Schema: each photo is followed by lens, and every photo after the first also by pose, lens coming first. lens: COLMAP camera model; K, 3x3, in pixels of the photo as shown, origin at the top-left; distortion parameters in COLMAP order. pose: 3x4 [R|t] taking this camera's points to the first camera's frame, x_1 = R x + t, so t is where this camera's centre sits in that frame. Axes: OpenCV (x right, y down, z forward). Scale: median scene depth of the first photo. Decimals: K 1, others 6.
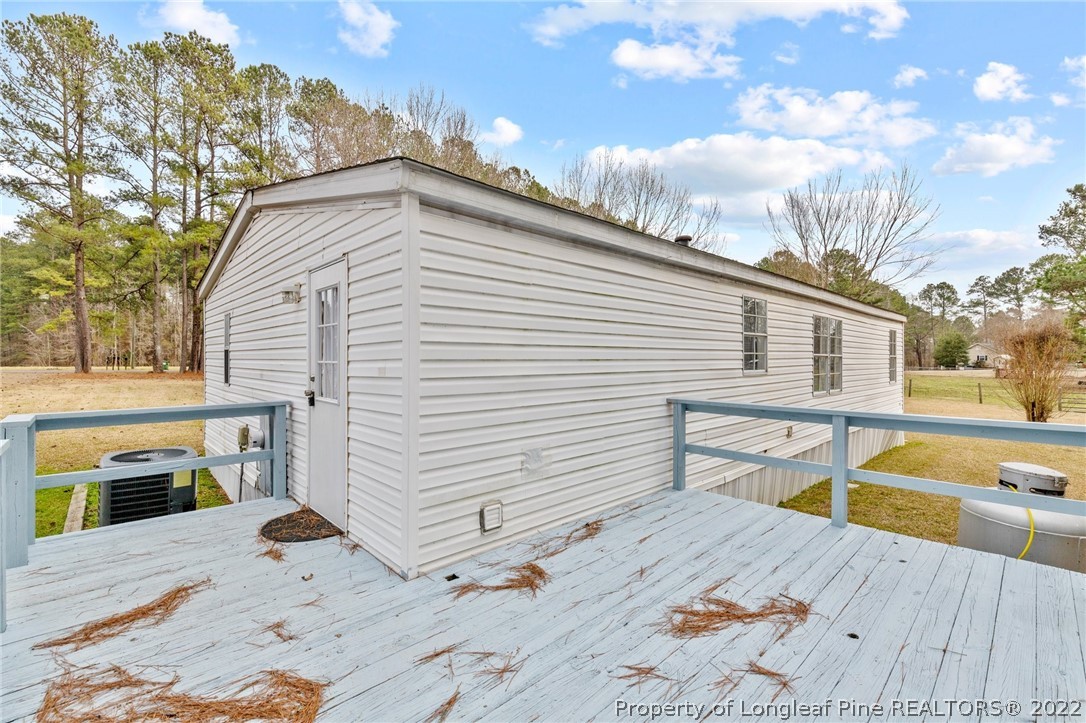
lens RADIAL K [[448.3, 0, 543.7], [0, 448.3, 346.3], [0, 0, 1]] dist [-0.001820, -0.009402]
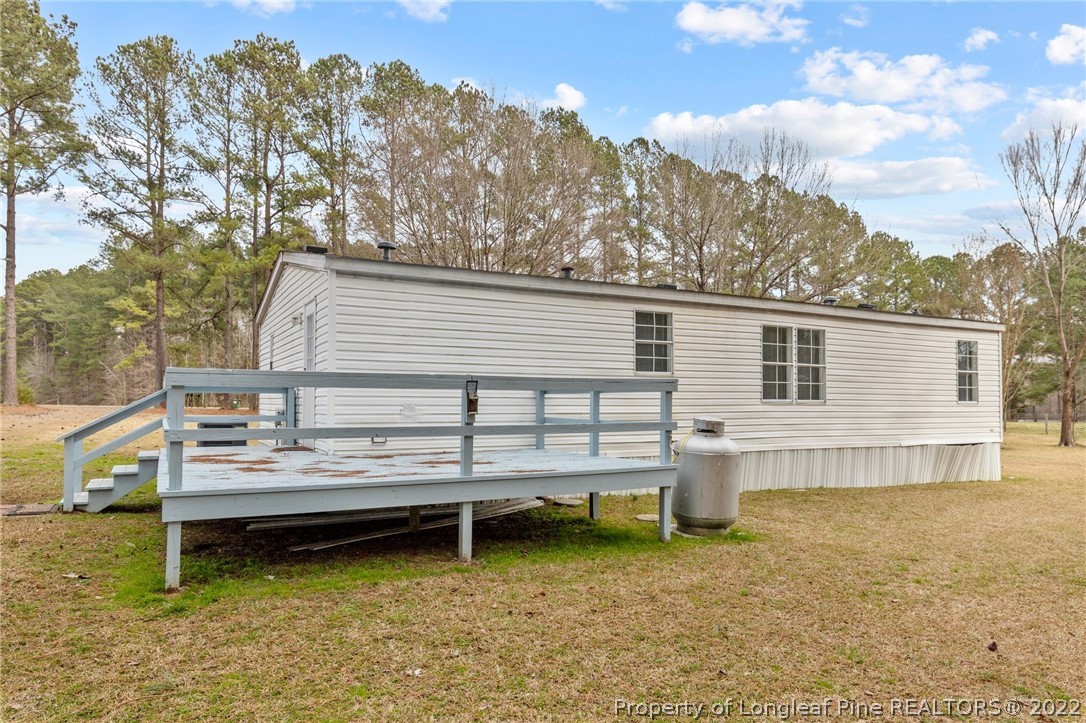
lens RADIAL K [[702.3, 0, 543.0], [0, 702.3, 361.5], [0, 0, 1]] dist [0.088317, -0.176251]
pose [[0.955260, -0.015754, -0.295346, 0.180659], [0.003877, 0.999162, -0.040755, 0.024267], [0.295741, 0.037787, 0.954521, -0.200932]]
